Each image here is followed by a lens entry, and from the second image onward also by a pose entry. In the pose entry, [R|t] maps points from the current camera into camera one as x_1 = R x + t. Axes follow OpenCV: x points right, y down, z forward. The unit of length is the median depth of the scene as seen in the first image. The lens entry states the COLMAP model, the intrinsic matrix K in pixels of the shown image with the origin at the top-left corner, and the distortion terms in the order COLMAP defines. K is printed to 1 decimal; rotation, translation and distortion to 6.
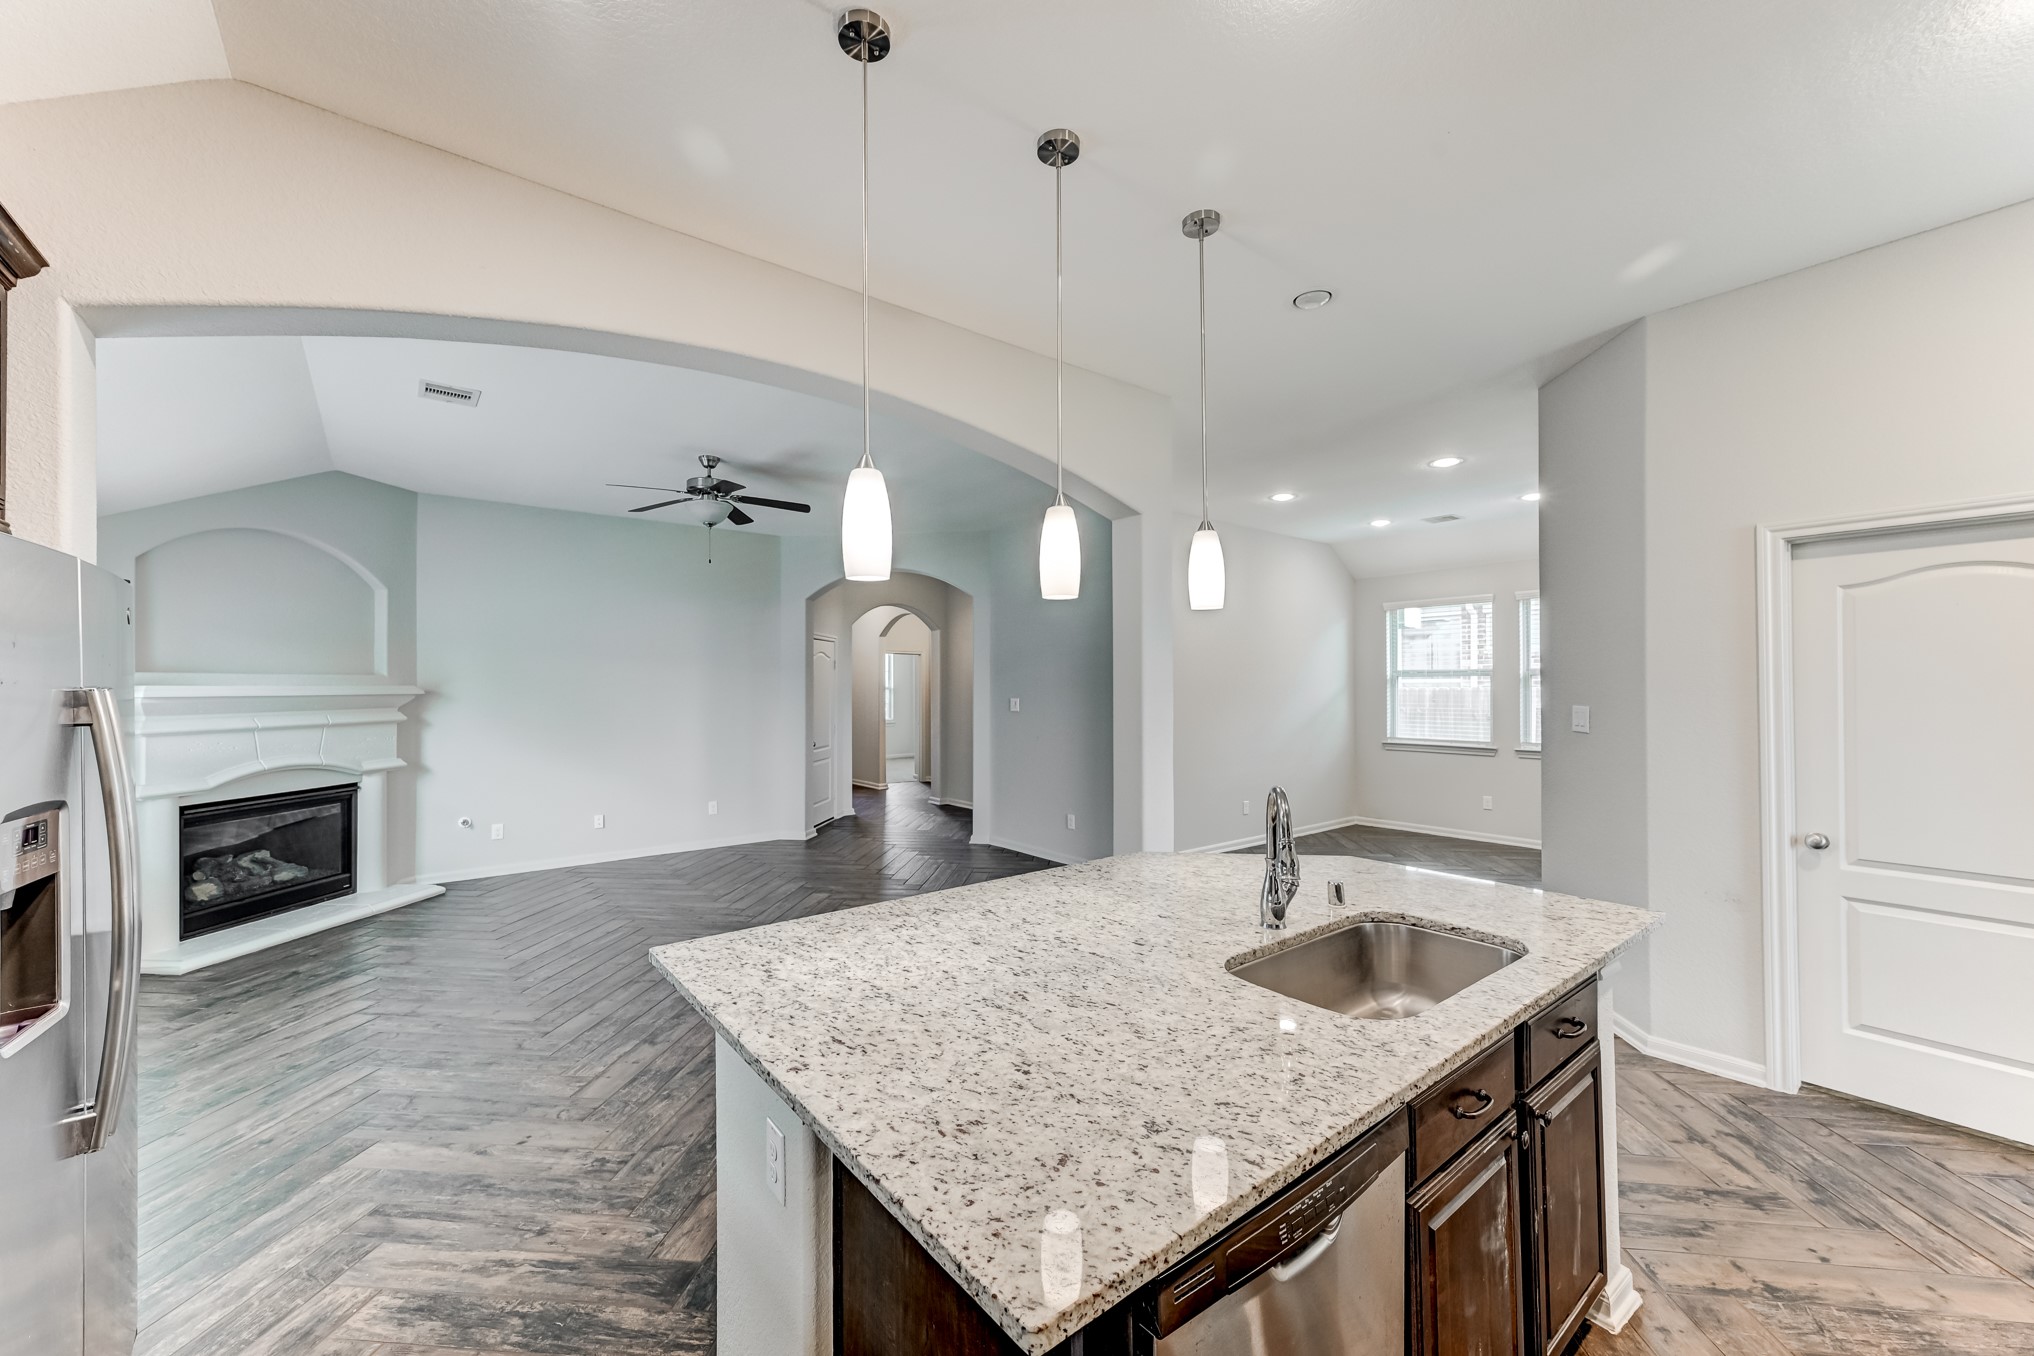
lens RADIAL K [[787.7, 0, 1009.2], [0, 787.7, 682.3], [0, 0, 1]] dist [0.009054, 0.000585]
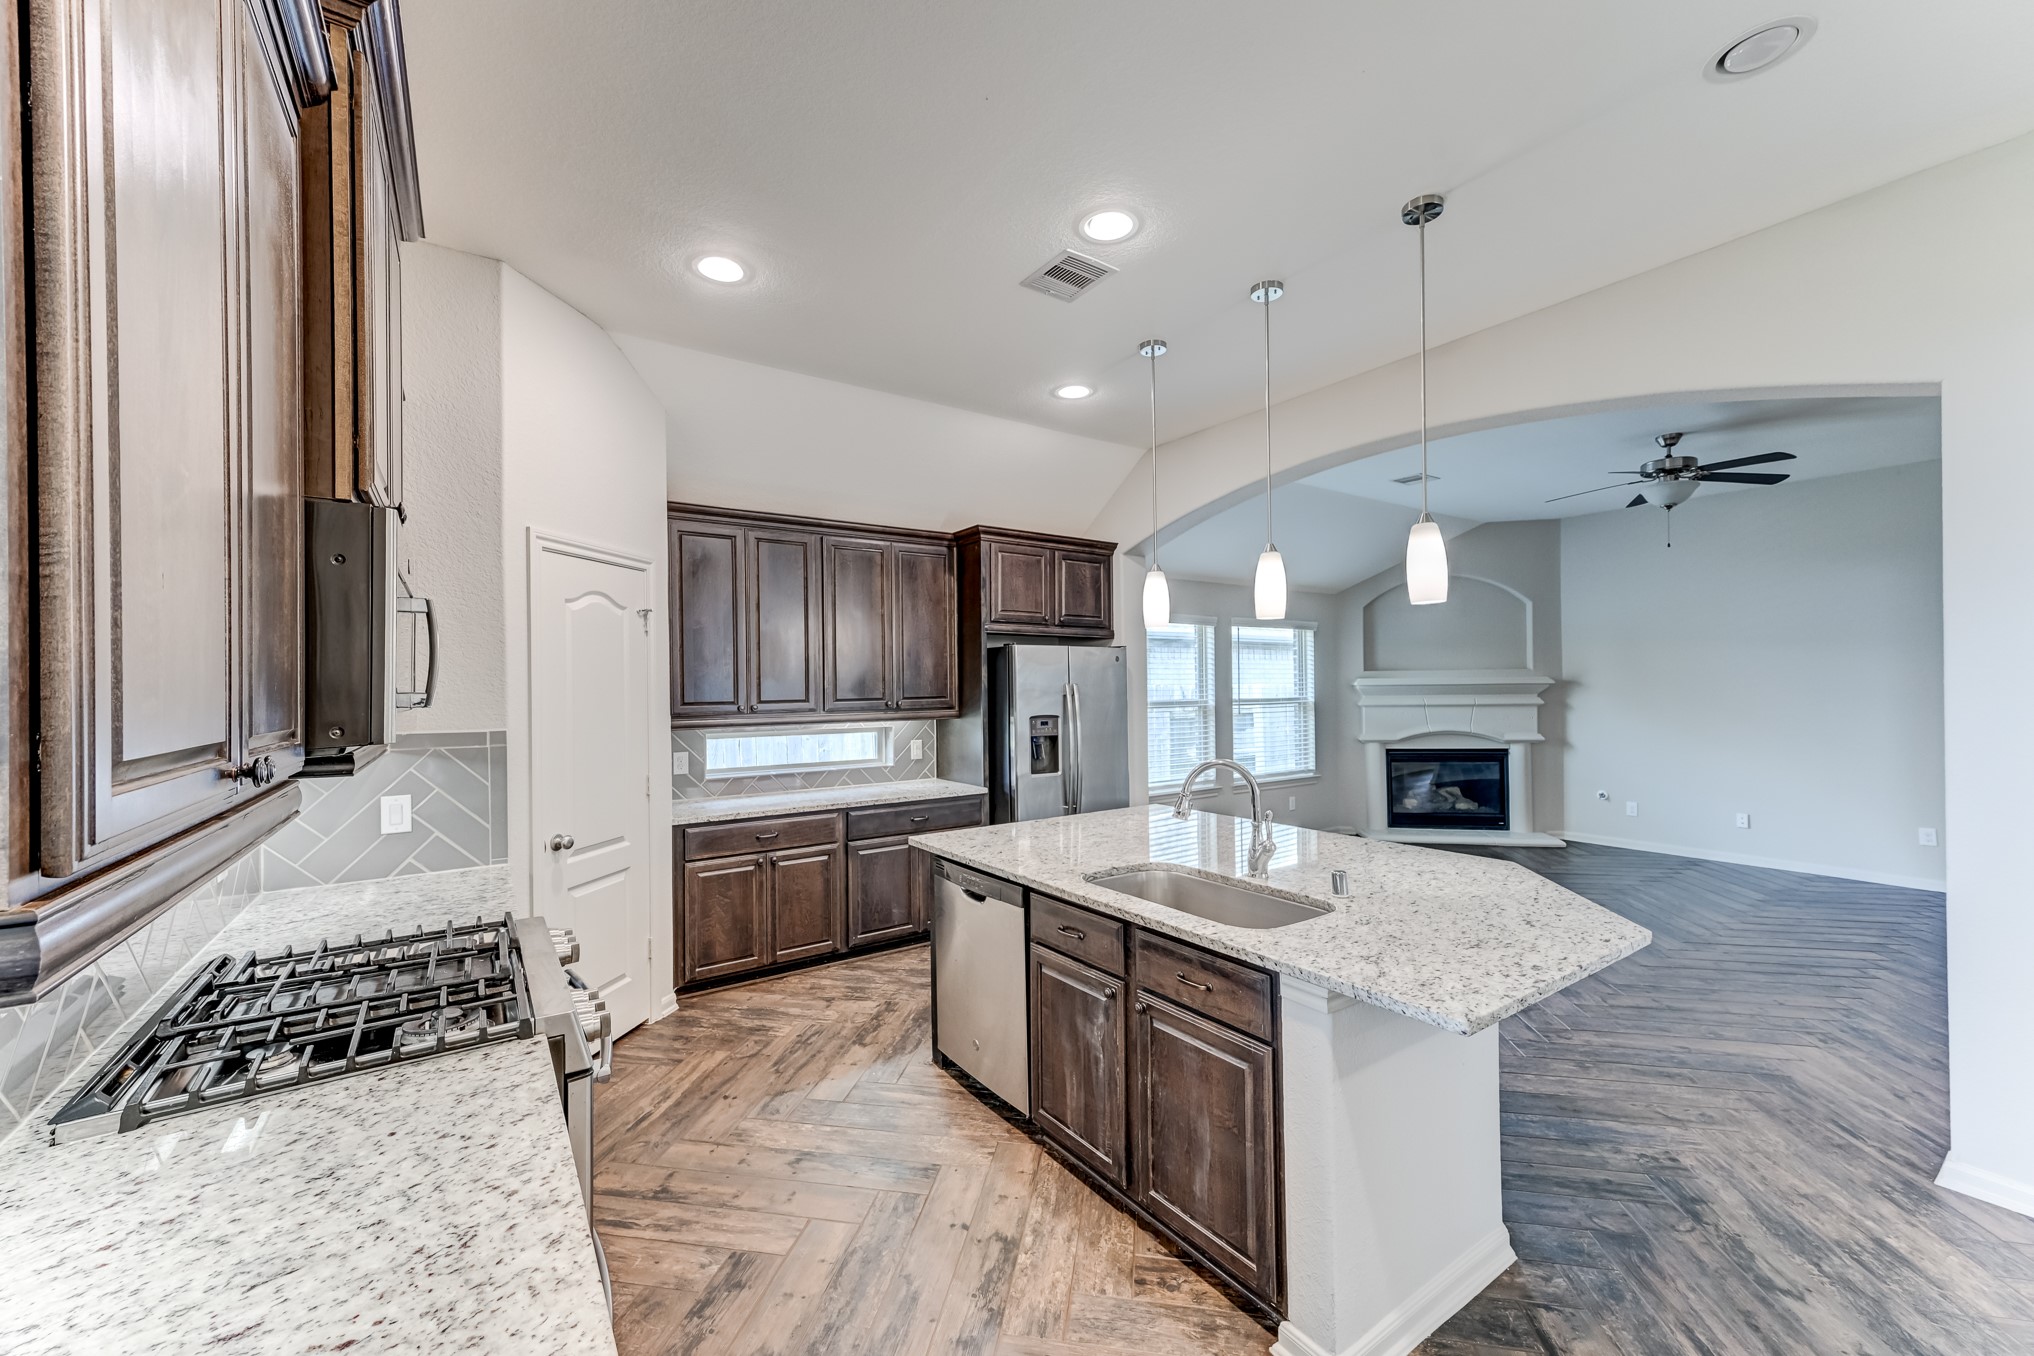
lens RADIAL K [[787.7, 0, 1012.6], [0, 787.7, 680.0], [0, 0, 1]] dist [0.009054, 0.000585]
pose [[-0.058526, -0.000027, -0.998286, 0.570613], [0.017329, 0.999849, -0.001043, -0.003438], [0.998135, -0.017360, -0.058517, 0.244505]]
